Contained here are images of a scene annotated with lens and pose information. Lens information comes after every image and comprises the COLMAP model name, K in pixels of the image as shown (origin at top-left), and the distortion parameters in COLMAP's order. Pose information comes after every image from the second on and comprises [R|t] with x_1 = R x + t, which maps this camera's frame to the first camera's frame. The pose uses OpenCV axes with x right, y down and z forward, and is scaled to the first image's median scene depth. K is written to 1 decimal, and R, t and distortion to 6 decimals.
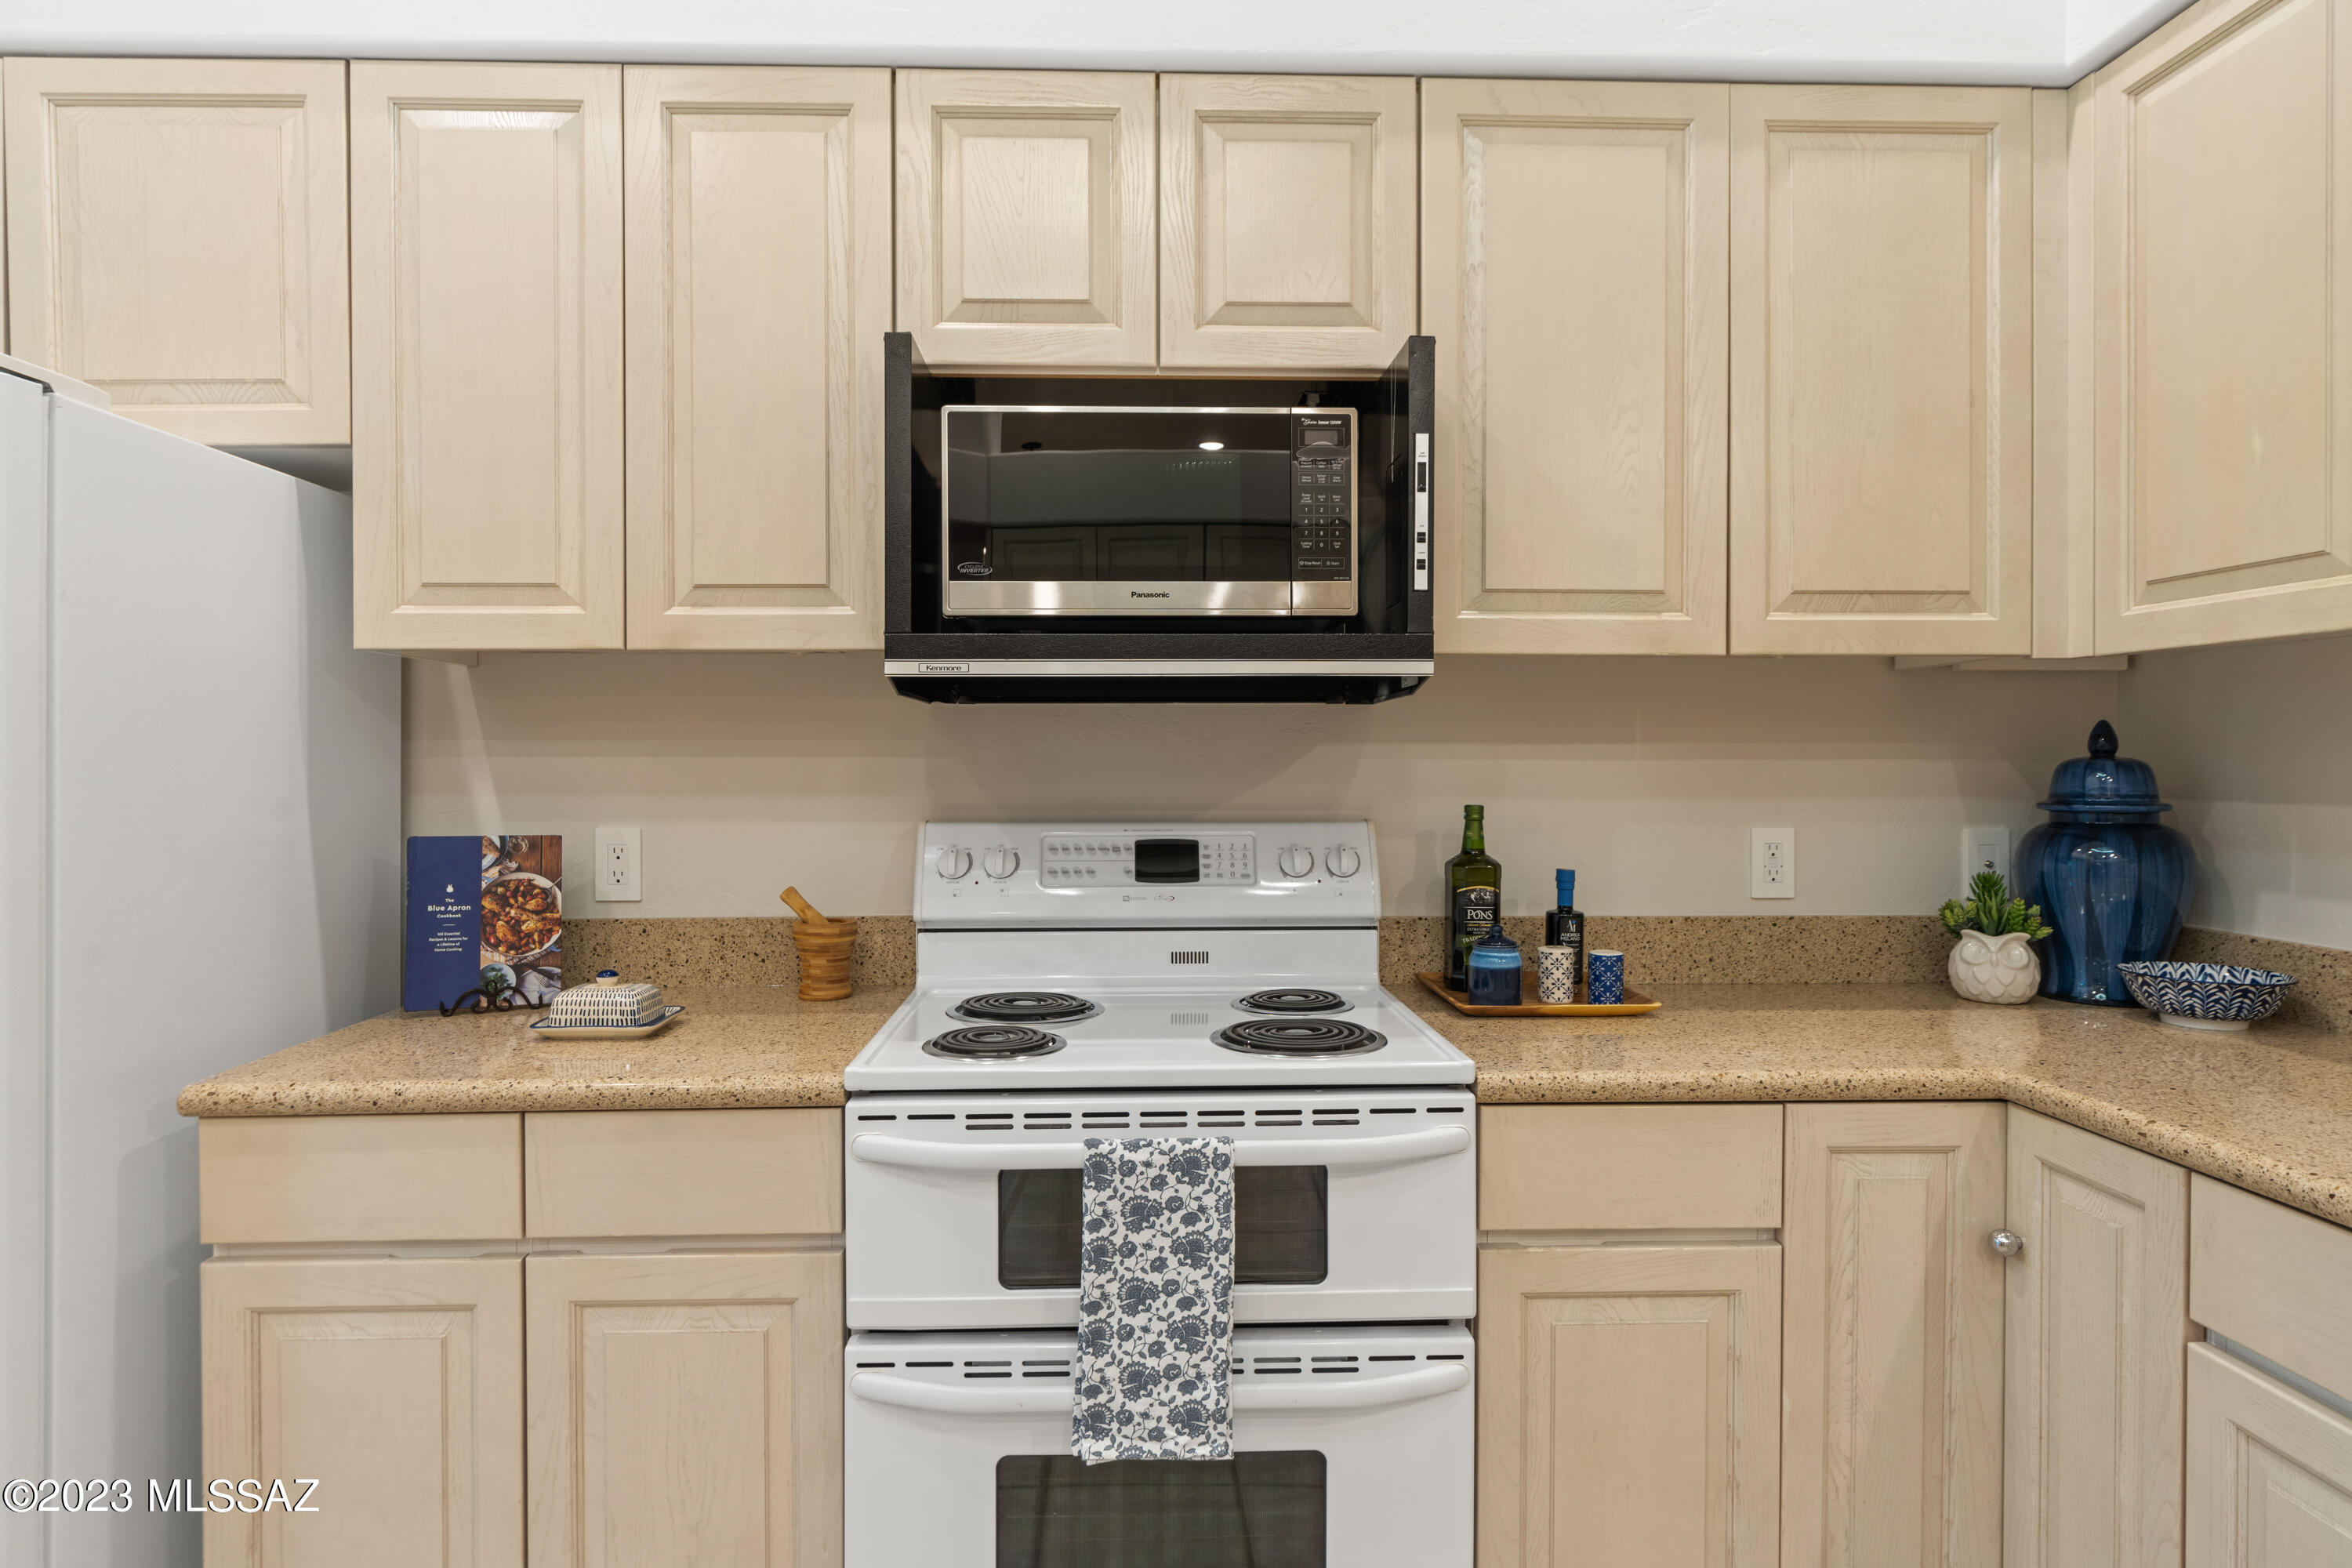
lens RADIAL K [[1298.6, 0, 1180.4], [0, 1298.6, 767.3], [0, 0, 1]] dist [-0.004980, 0.000873]
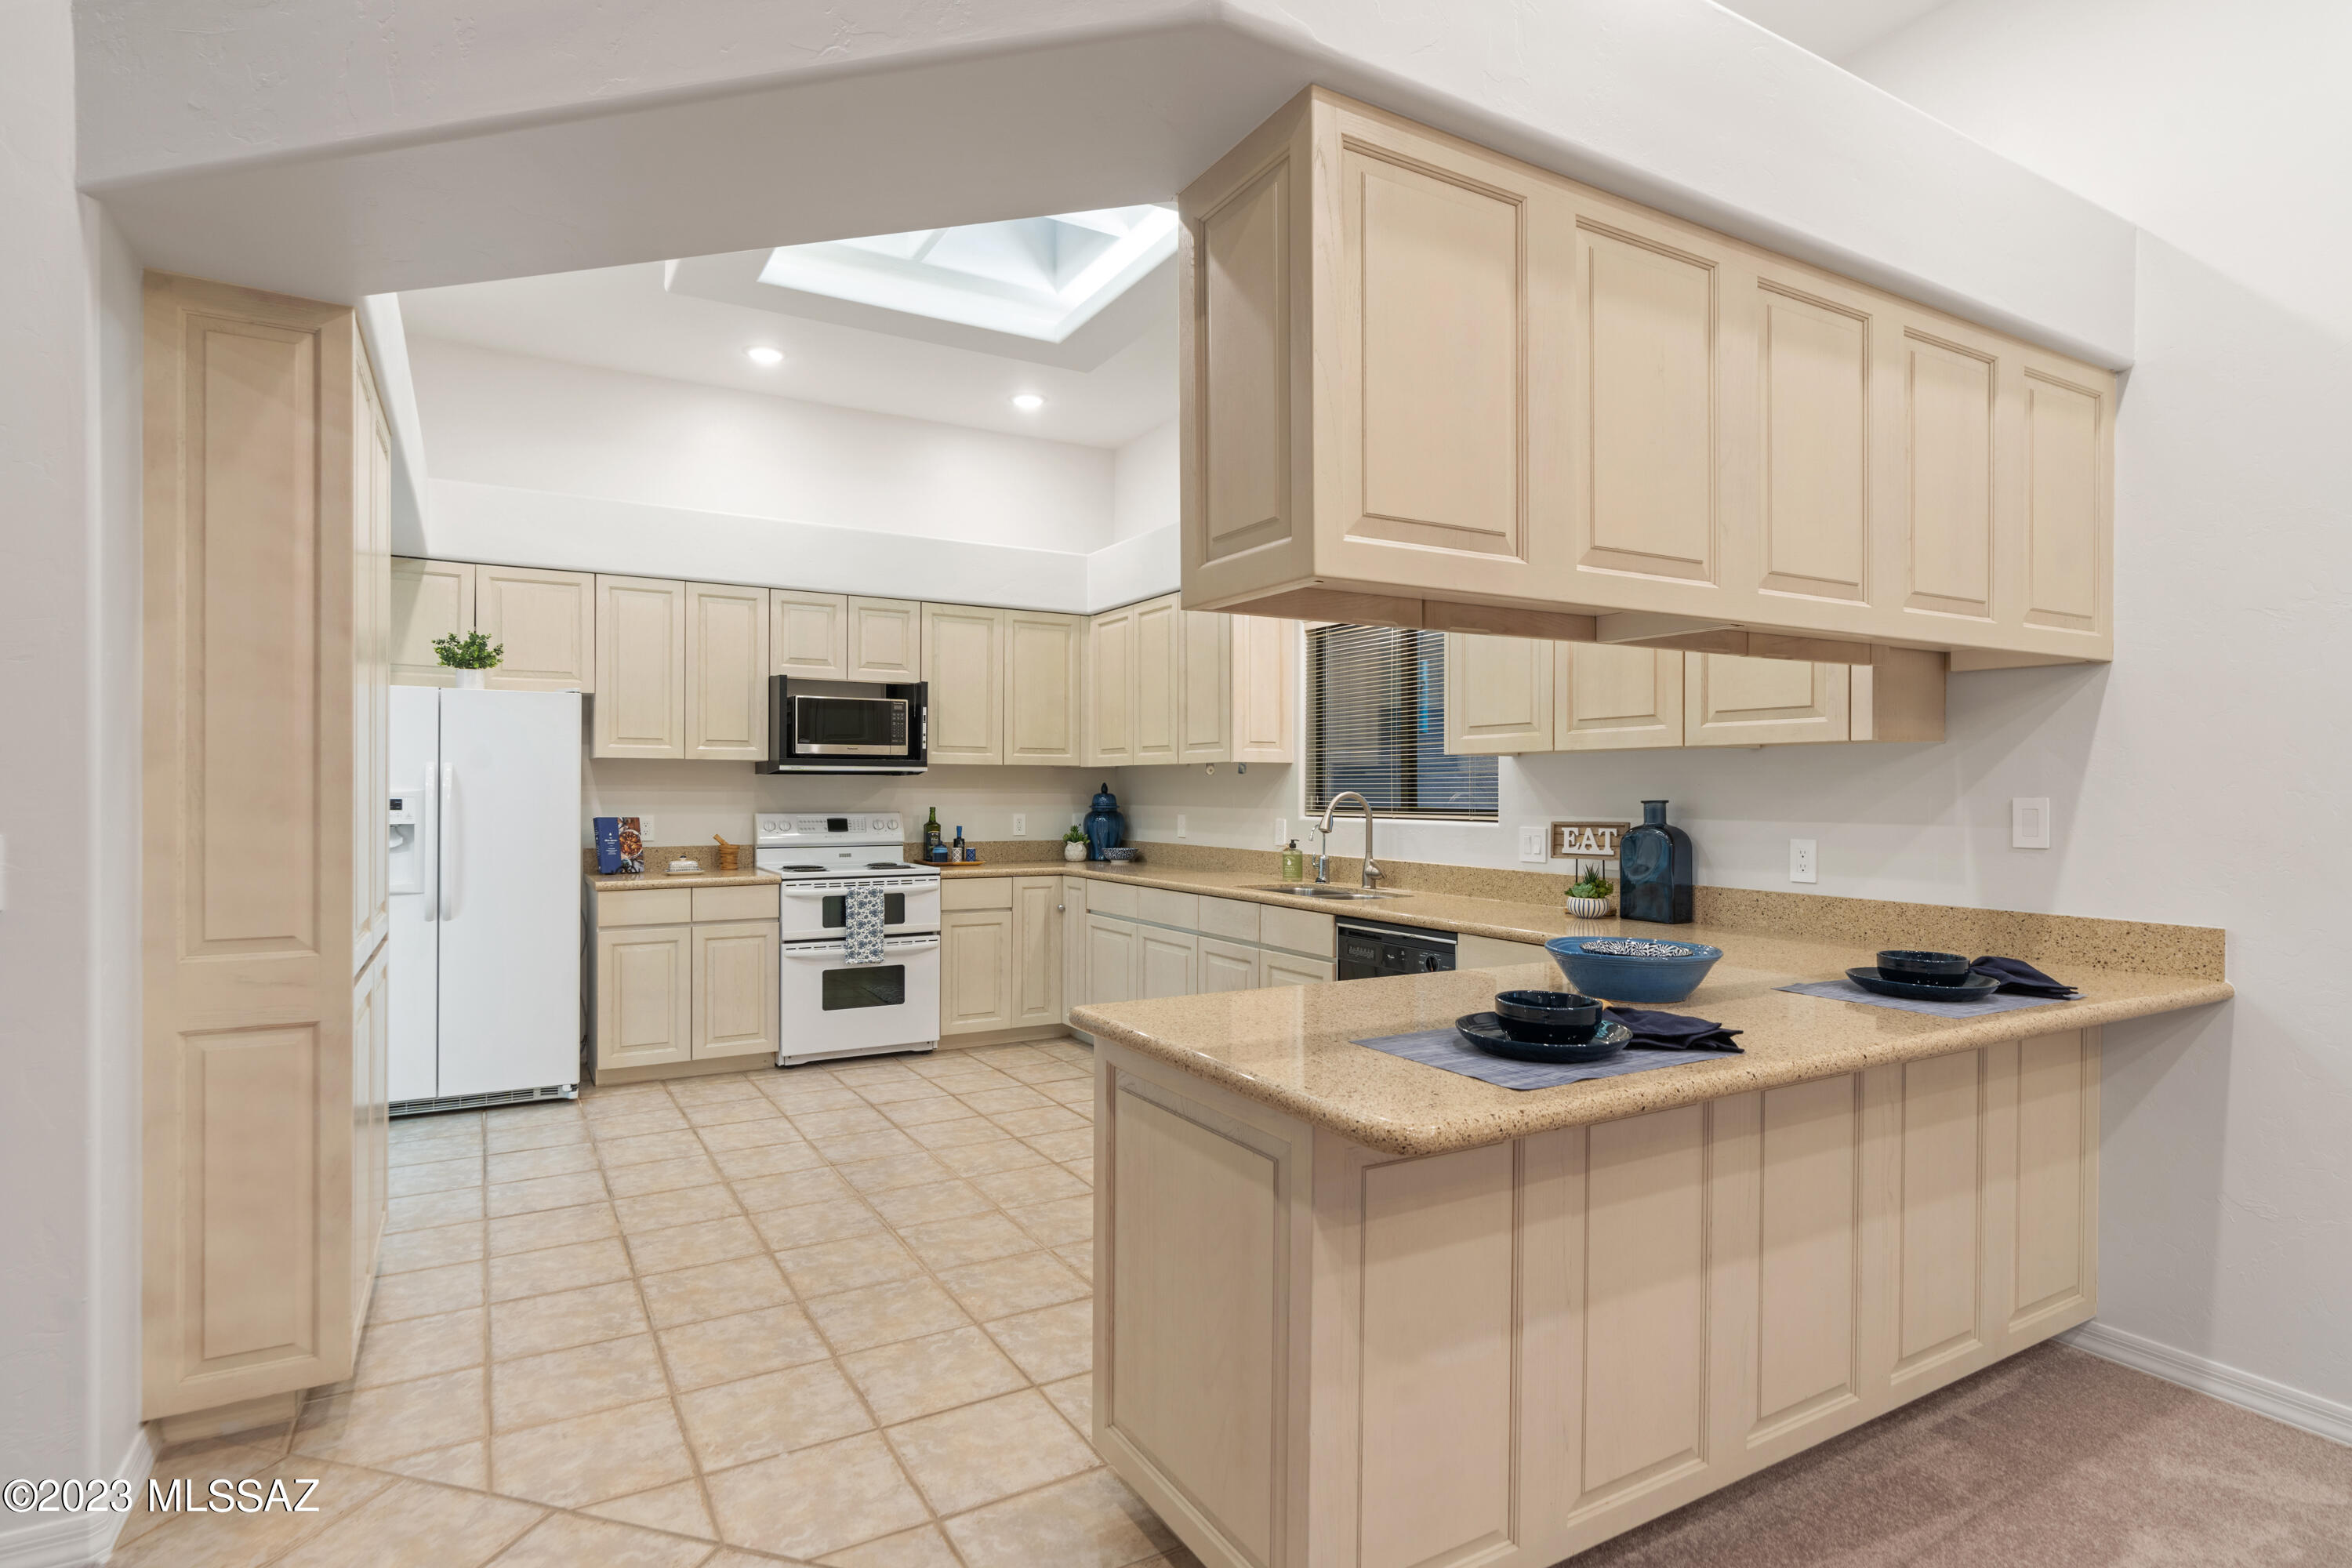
lens RADIAL K [[1179.8, 0, 1149.3], [0, 1179.8, 799.7], [0, 0, 1]] dist [-0.009111, -0.006335]
pose [[0.891038, 0.001038, 0.453927, -0.737660], [-0.001208, 0.999999, 0.000085, 0.010815], [-0.453927, -0.000624, 0.891039, -2.202923]]
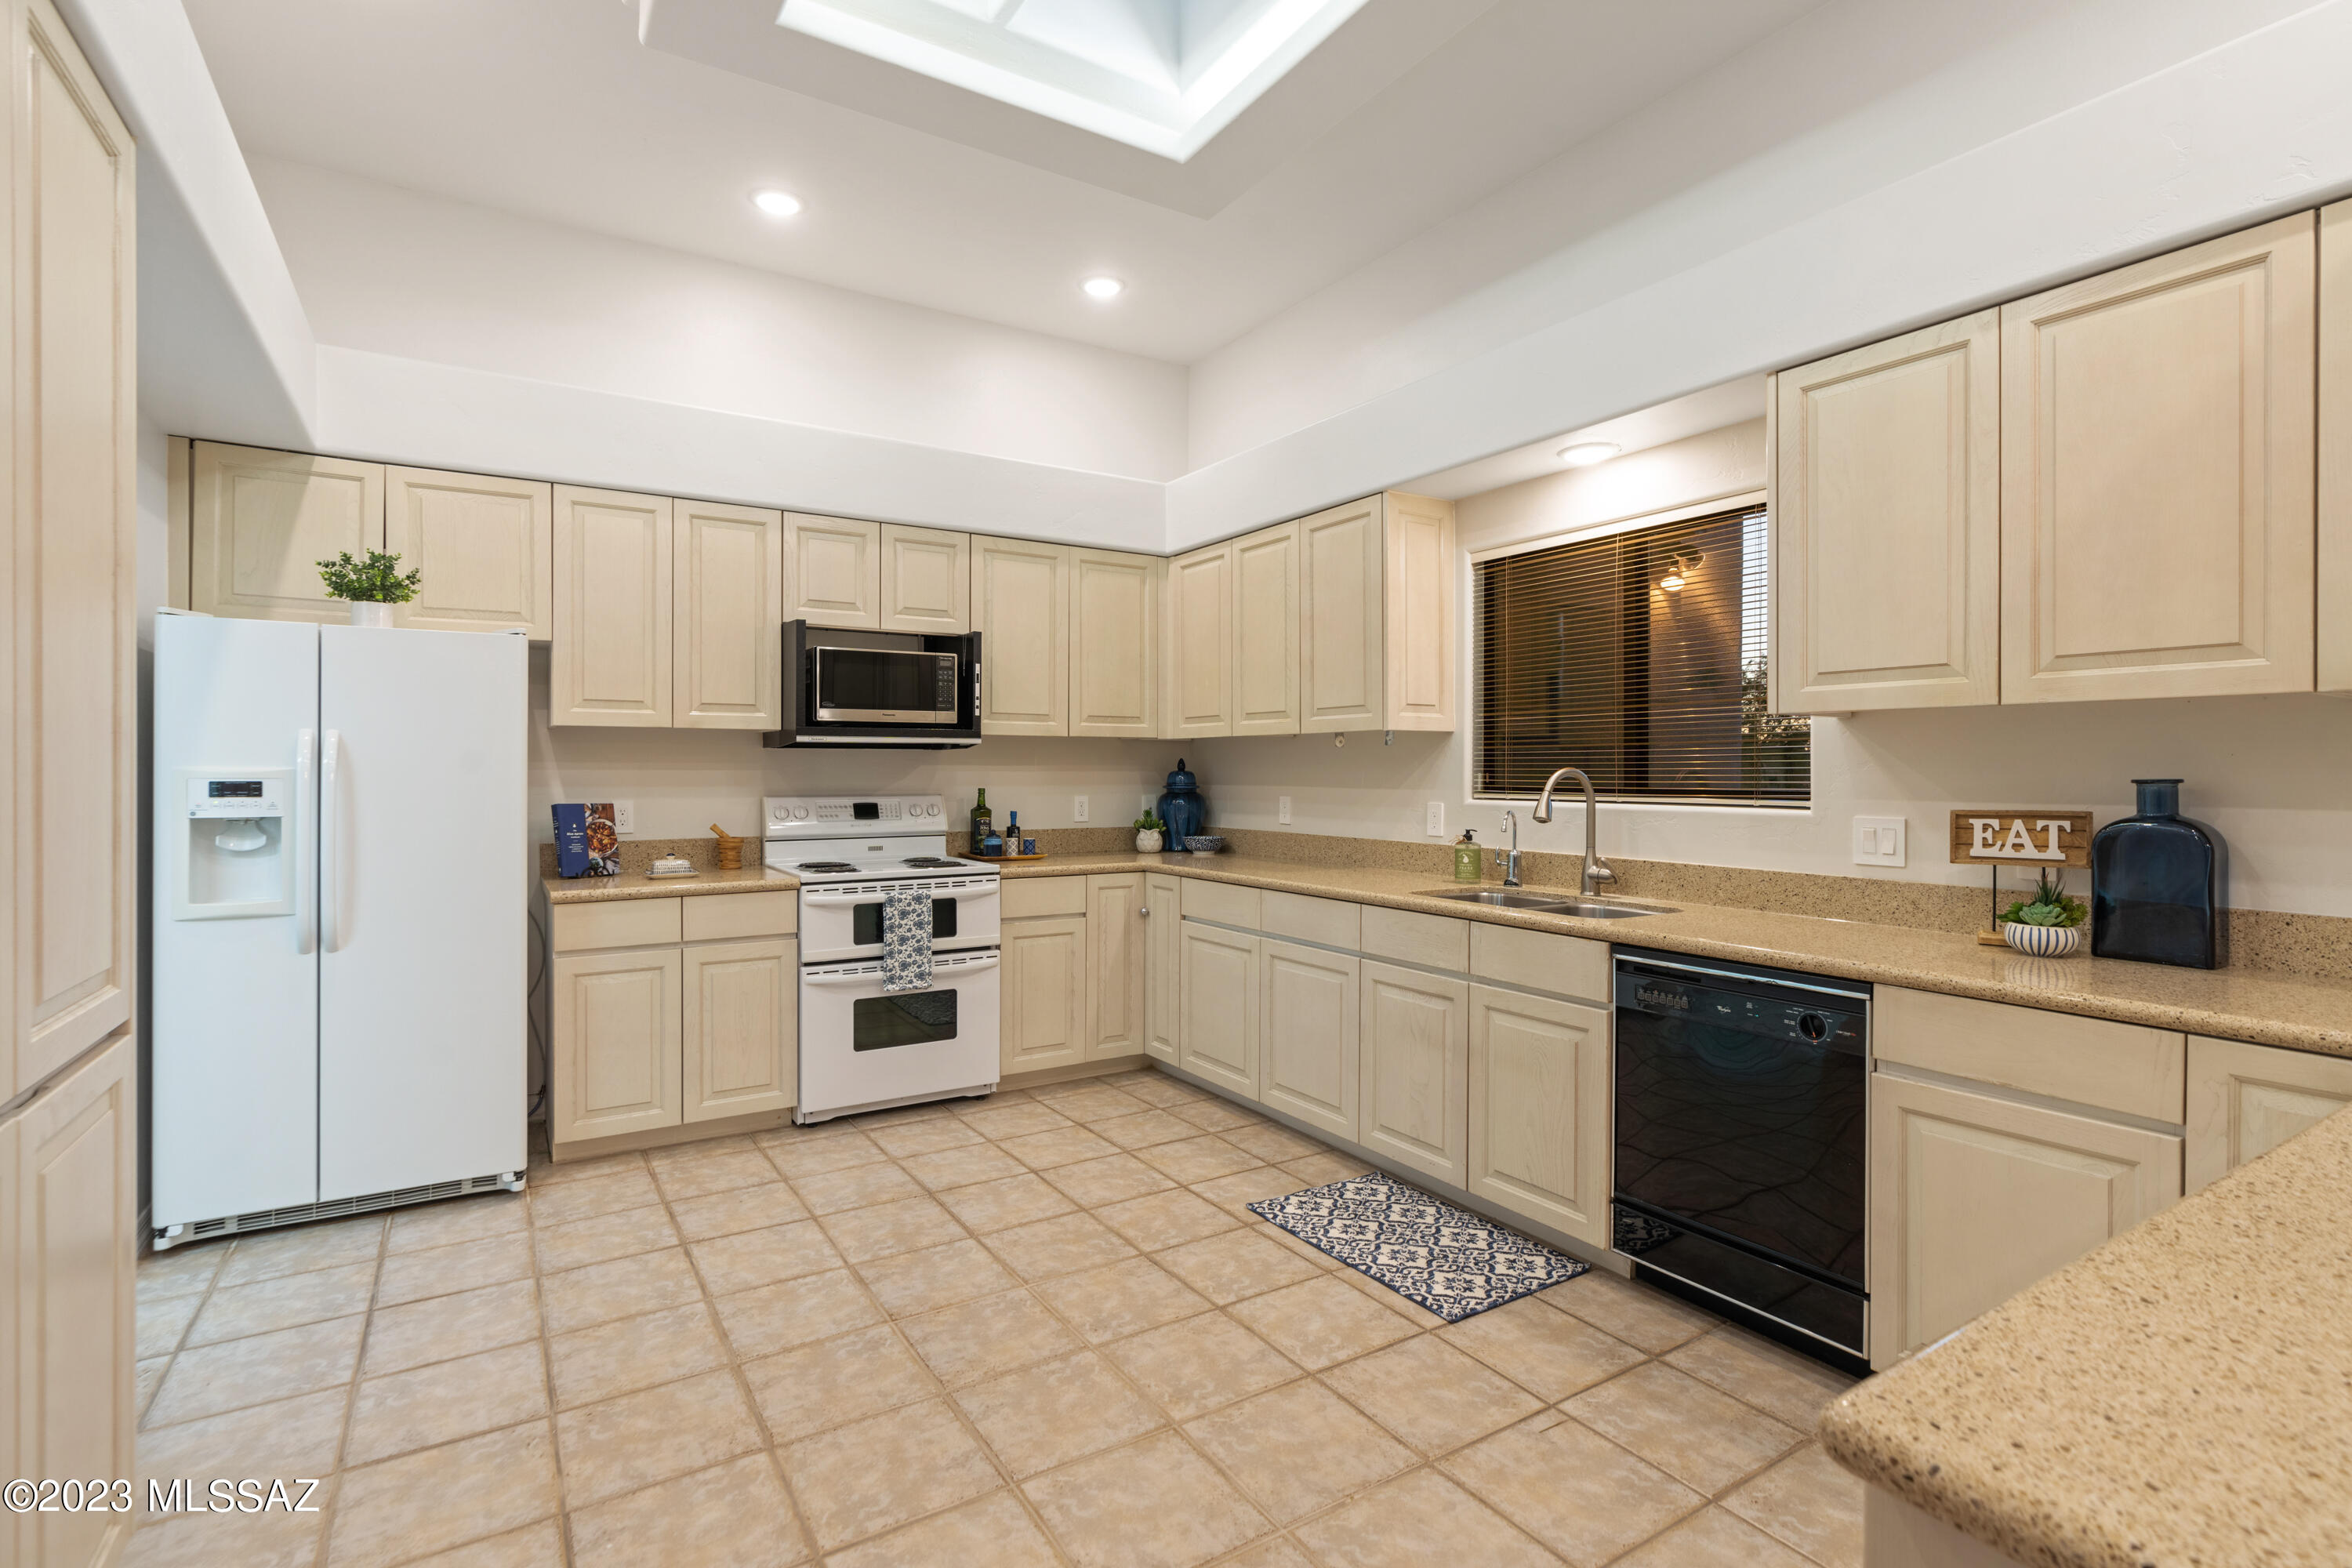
lens RADIAL K [[1090.7, 0, 1153.2], [0, 1090.7, 778.0], [0, 0, 1]] dist [-0.009488, 0.002102]
pose [[0.874401, -0.001994, 0.485200, -0.643491], [0.001571, 0.999998, 0.001279, 0.006305], [-0.485202, -0.000356, 0.874402, -1.326123]]
